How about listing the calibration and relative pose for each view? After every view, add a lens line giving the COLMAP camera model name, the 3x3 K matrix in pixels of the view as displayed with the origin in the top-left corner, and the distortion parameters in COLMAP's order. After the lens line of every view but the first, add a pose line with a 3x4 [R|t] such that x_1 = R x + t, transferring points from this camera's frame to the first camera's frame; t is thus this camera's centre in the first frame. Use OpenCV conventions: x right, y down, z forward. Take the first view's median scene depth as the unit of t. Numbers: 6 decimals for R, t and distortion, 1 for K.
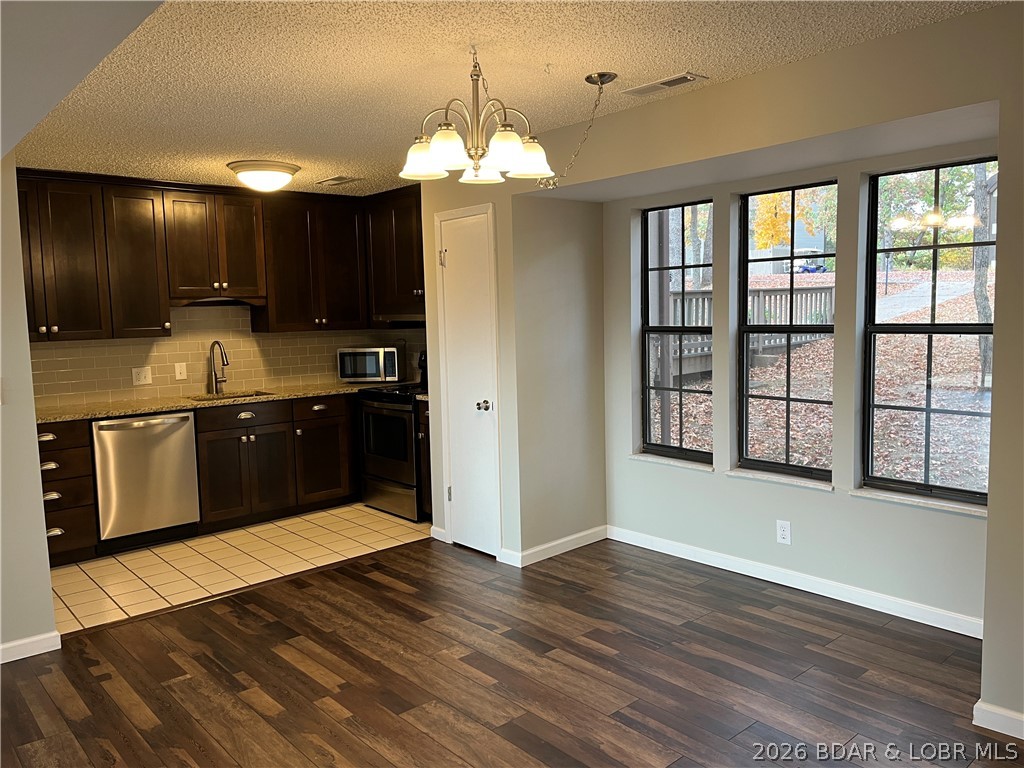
lens RADIAL K [[779.4, 0, 517.0], [0, 779.4, 377.0], [0, 0, 1]] dist [0.073390, -0.070434]
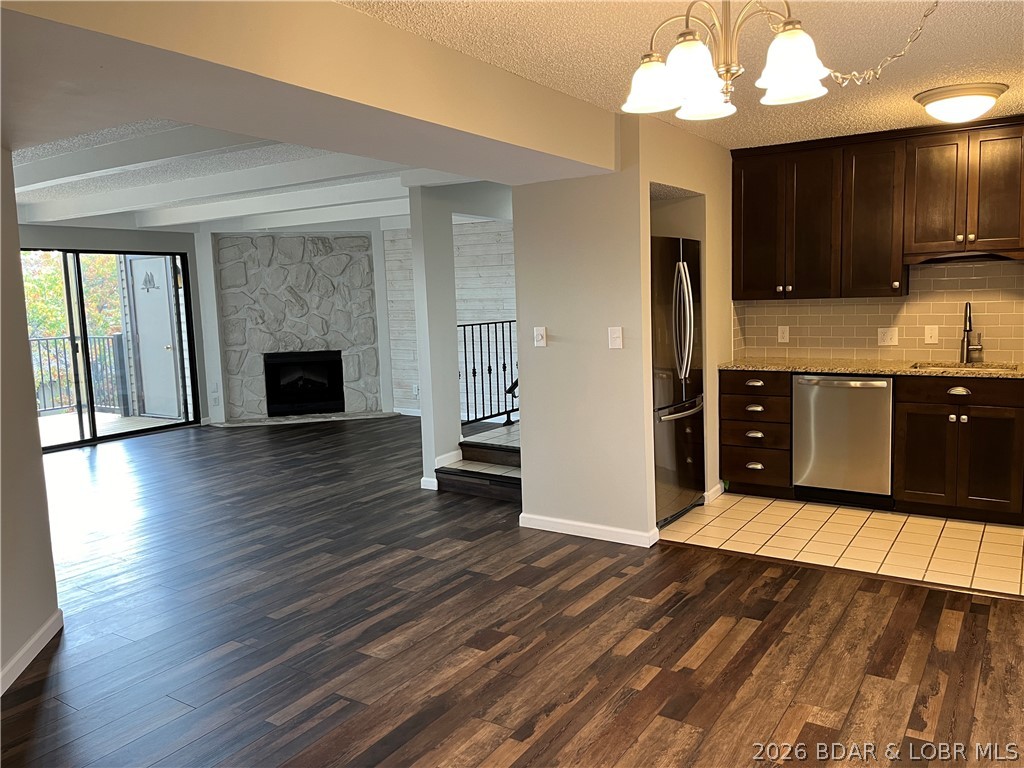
lens RADIAL K [[779.4, 0, 518.3], [0, 779.4, 378.2], [0, 0, 1]] dist [0.073390, -0.070434]
pose [[0.275277, 0.125410, -0.953150, 0.347058], [-0.058134, 0.991812, 0.113708, -0.035591], [0.959606, 0.024109, 0.280314, 0.301957]]
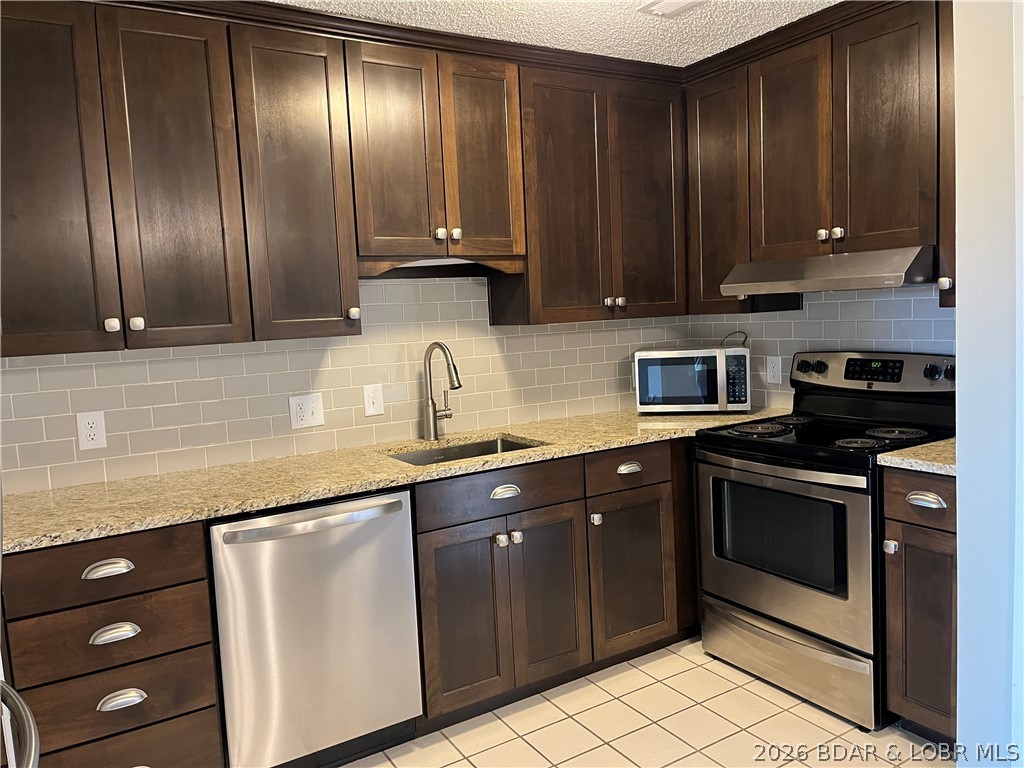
lens RADIAL K [[779.4, 0, 519.1], [0, 779.4, 374.9], [0, 0, 1]] dist [0.073390, -0.070434]
pose [[0.986274, -0.010254, -0.164797, -0.257836], [0.010765, 0.999940, 0.002210, -0.025931], [0.164764, -0.003953, 0.986325, 0.524605]]
